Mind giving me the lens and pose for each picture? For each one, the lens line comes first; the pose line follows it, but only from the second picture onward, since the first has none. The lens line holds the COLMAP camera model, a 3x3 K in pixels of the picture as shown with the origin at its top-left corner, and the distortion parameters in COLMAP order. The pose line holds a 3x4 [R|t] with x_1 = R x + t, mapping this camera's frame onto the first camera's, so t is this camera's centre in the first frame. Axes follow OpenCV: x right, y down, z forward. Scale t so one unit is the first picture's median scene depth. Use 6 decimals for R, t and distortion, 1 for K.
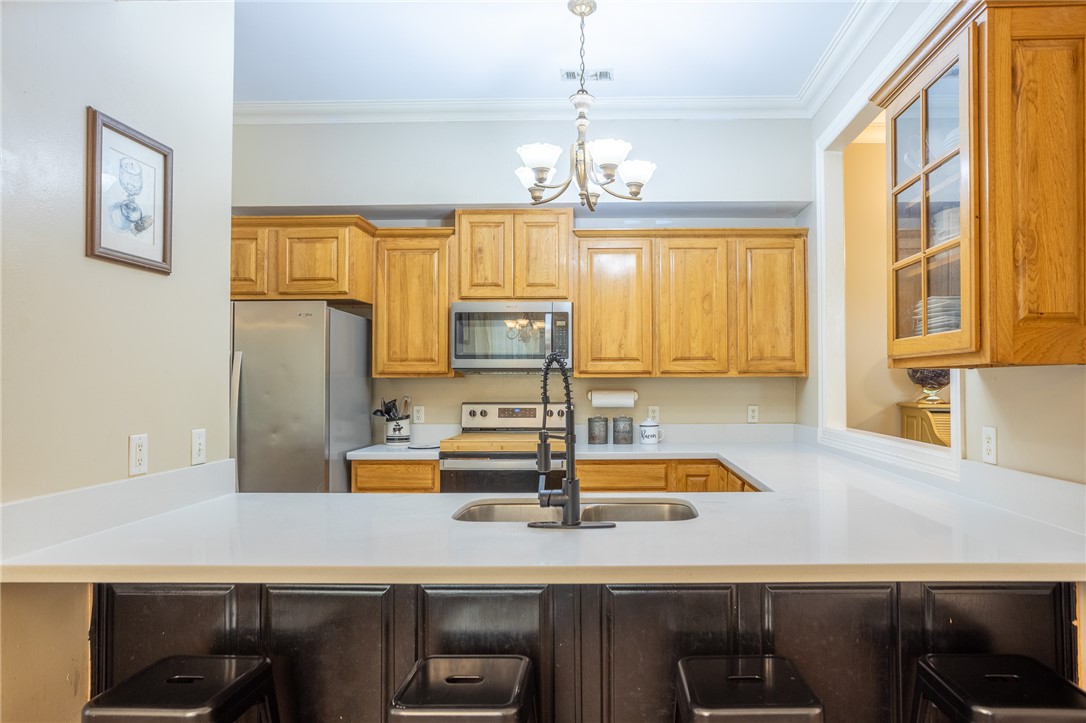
lens RADIAL K [[650.2, 0, 580.4], [0, 650.2, 364.1], [0, 0, 1]] dist [-0.015219, 0.010812]
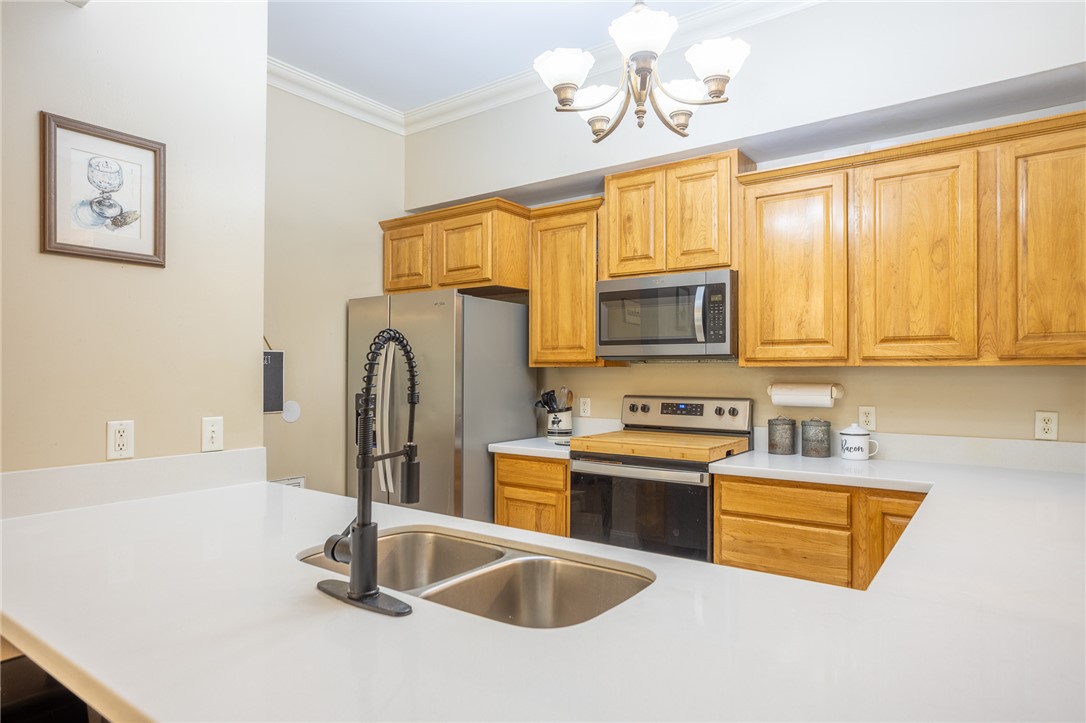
lens RADIAL K [[618.0, 0, 543.5], [0, 618.0, 364.0], [0, 0, 1]] dist [-0.016409, 0.013998]
pose [[0.831279, -0.003249, -0.555847, 0.207139], [0.011435, 0.999871, 0.011257, 0.006402], [0.555738, -0.015714, 0.831209, 0.260245]]
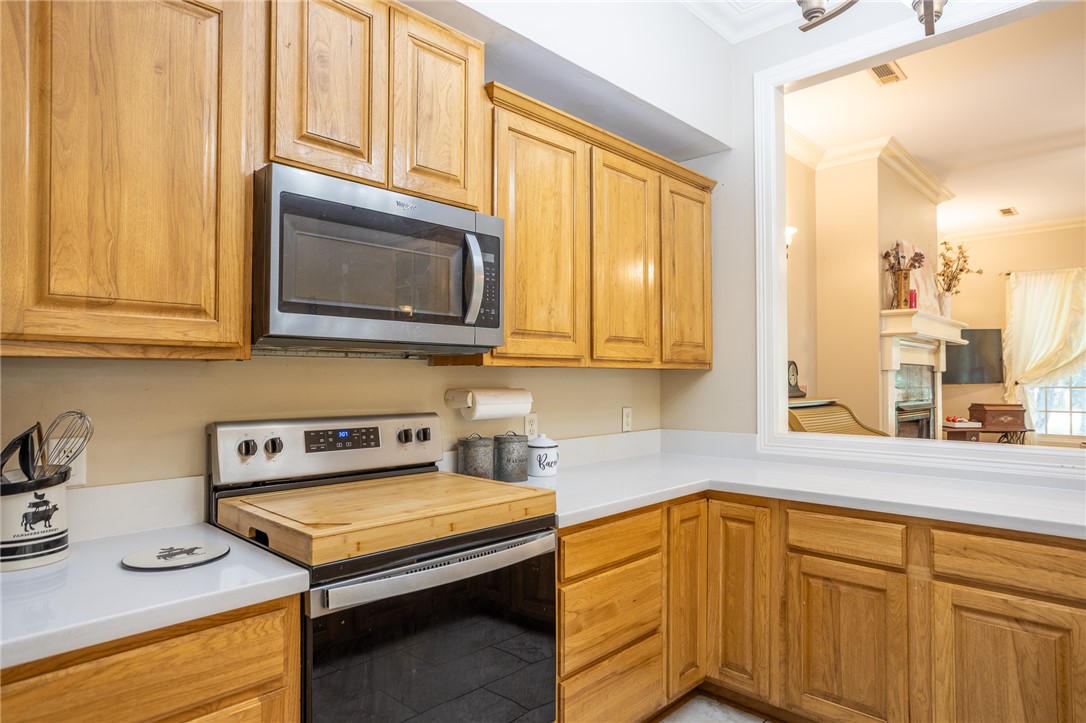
lens RADIAL K [[650.2, 0, 541.7], [0, 650.2, 359.2], [0, 0, 1]] dist [-0.015219, 0.010812]
pose [[0.667363, 0.024248, 0.744338, -0.370786], [-0.025304, 0.999631, -0.009877, 0.019733], [-0.744303, -0.012243, 0.667730, 0.621568]]
